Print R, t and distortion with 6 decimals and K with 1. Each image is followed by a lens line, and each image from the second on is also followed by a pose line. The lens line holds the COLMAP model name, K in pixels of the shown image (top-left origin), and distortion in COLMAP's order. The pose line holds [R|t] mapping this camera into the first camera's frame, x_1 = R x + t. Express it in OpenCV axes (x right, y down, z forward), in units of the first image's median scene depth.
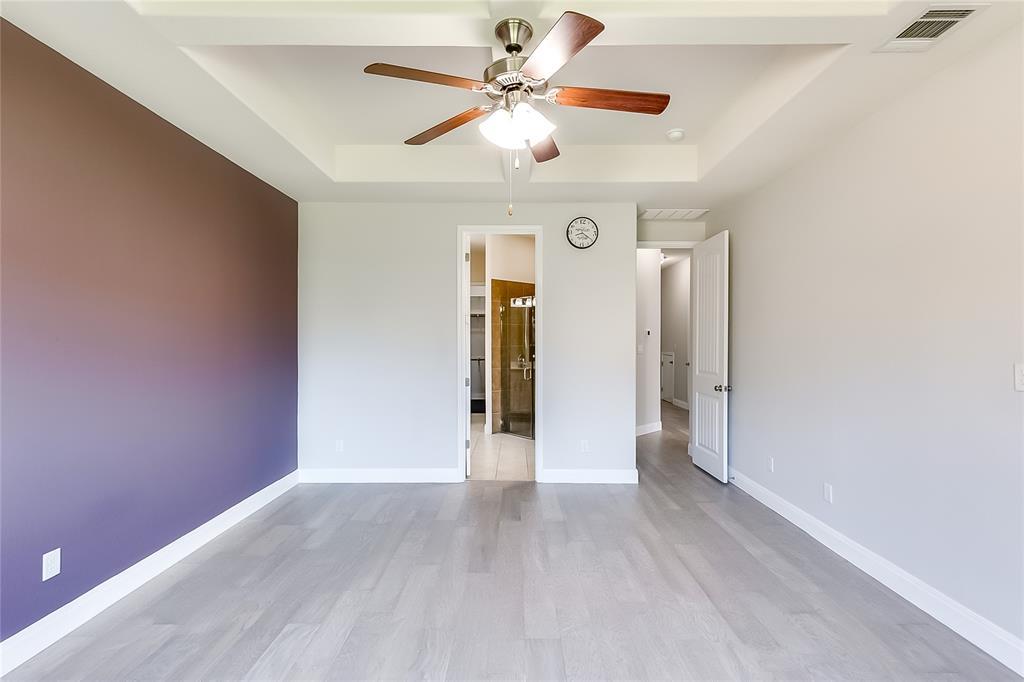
lens RADIAL K [[460.7, 0, 516.9], [0, 460.7, 338.7], [0, 0, 1]] dist [0.007685, -0.001716]
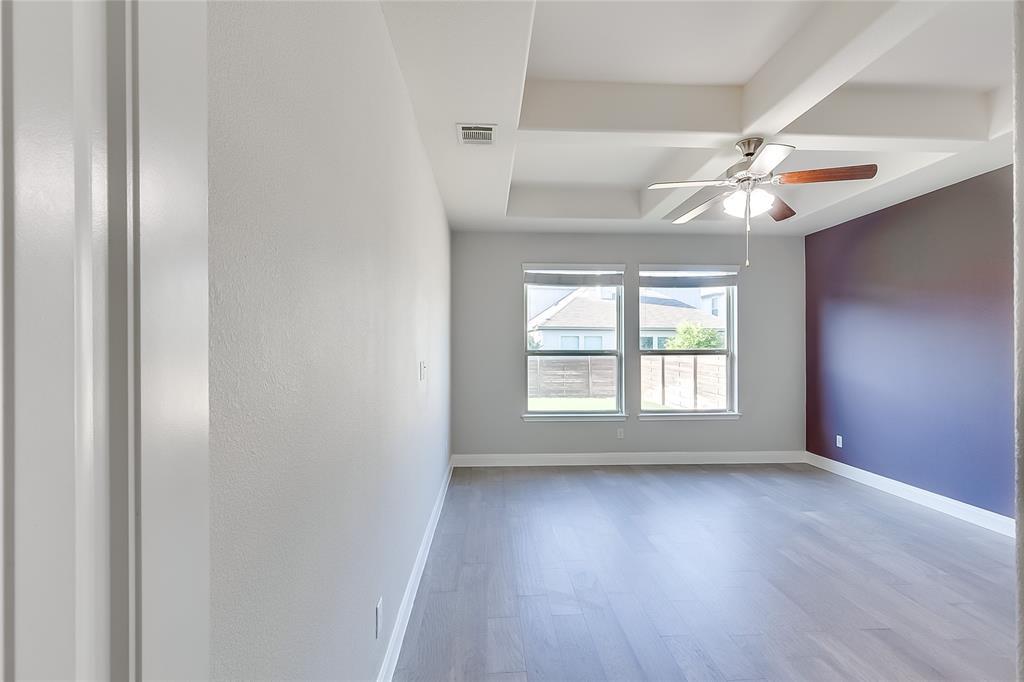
lens RADIAL K [[460.7, 0, 514.7], [0, 460.7, 339.8], [0, 0, 1]] dist [0.007685, -0.001716]
pose [[-0.998185, -0.001471, -0.060202, 0.740518], [-0.000322, 0.999818, -0.019088, 0.007592], [0.060219, -0.019034, -0.998004, 2.153947]]
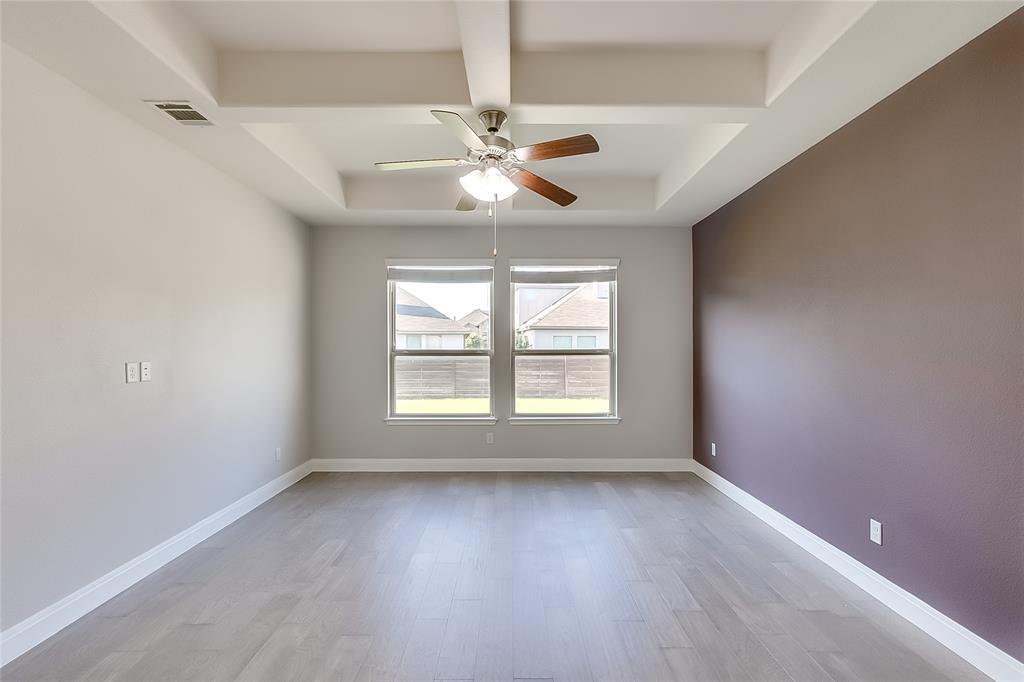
lens RADIAL K [[460.7, 0, 512.9], [0, 460.7, 340.3], [0, 0, 1]] dist [0.007685, -0.001716]
pose [[-0.999979, 0.000472, -0.006508, -0.049120], [0.000588, 0.999840, -0.017862, 0.008669], [0.006498, -0.017865, -0.999819, 2.050884]]
